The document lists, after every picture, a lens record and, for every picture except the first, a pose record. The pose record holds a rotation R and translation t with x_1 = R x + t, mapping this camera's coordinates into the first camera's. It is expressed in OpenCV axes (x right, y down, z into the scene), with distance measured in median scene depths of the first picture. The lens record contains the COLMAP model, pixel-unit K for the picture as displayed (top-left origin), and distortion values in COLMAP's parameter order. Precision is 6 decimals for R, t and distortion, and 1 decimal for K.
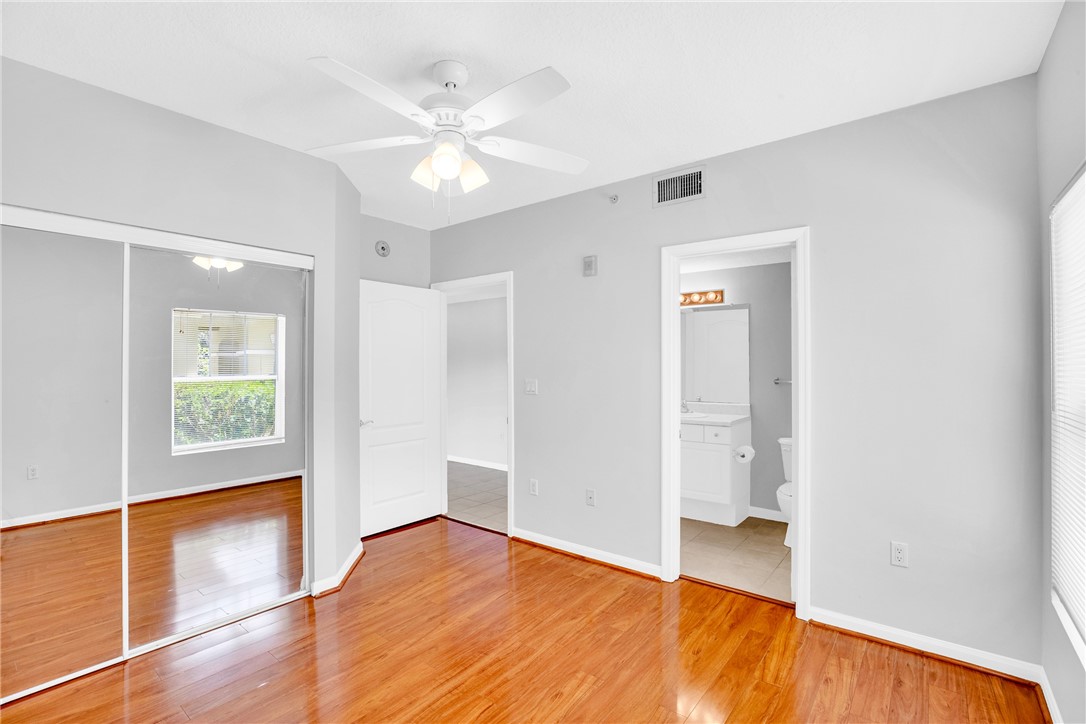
lens RADIAL K [[499.7, 0, 548.4], [0, 499.7, 361.9], [0, 0, 1]] dist [-0.043153, 0.012877]
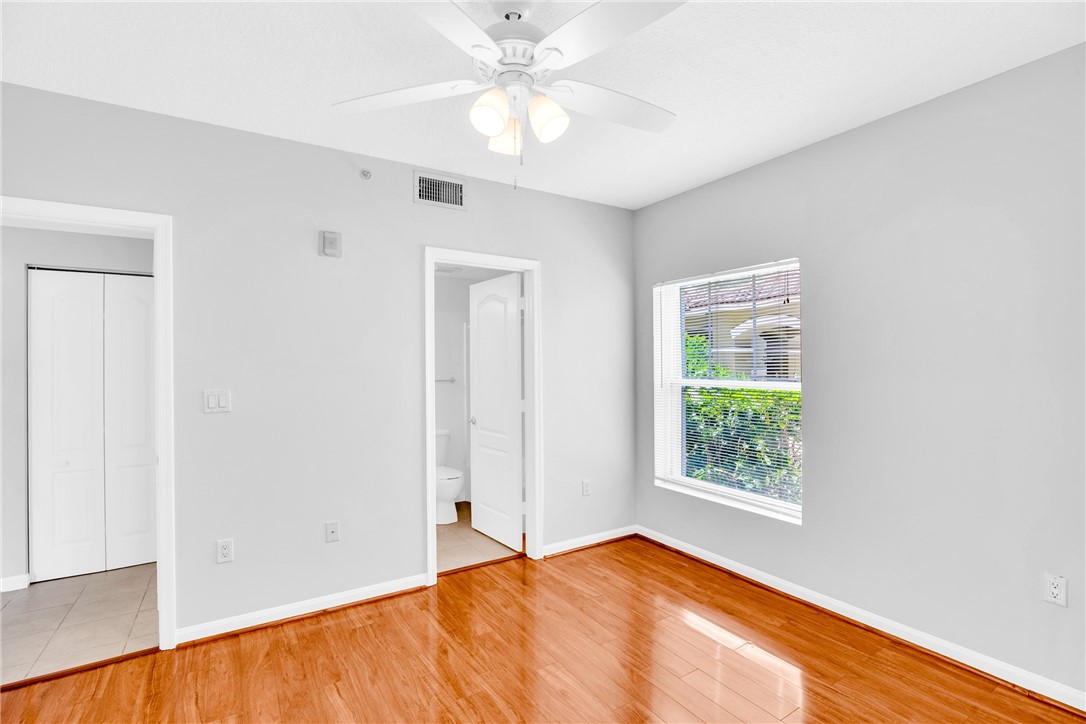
lens RADIAL K [[499.7, 0, 549.0], [0, 499.7, 360.0], [0, 0, 1]] dist [-0.043153, 0.012877]
pose [[0.318876, 0.006947, 0.947771, -0.623074], [-0.001651, 0.999976, -0.006774, -0.000126], [-0.947795, 0.000595, 0.318880, 0.461093]]
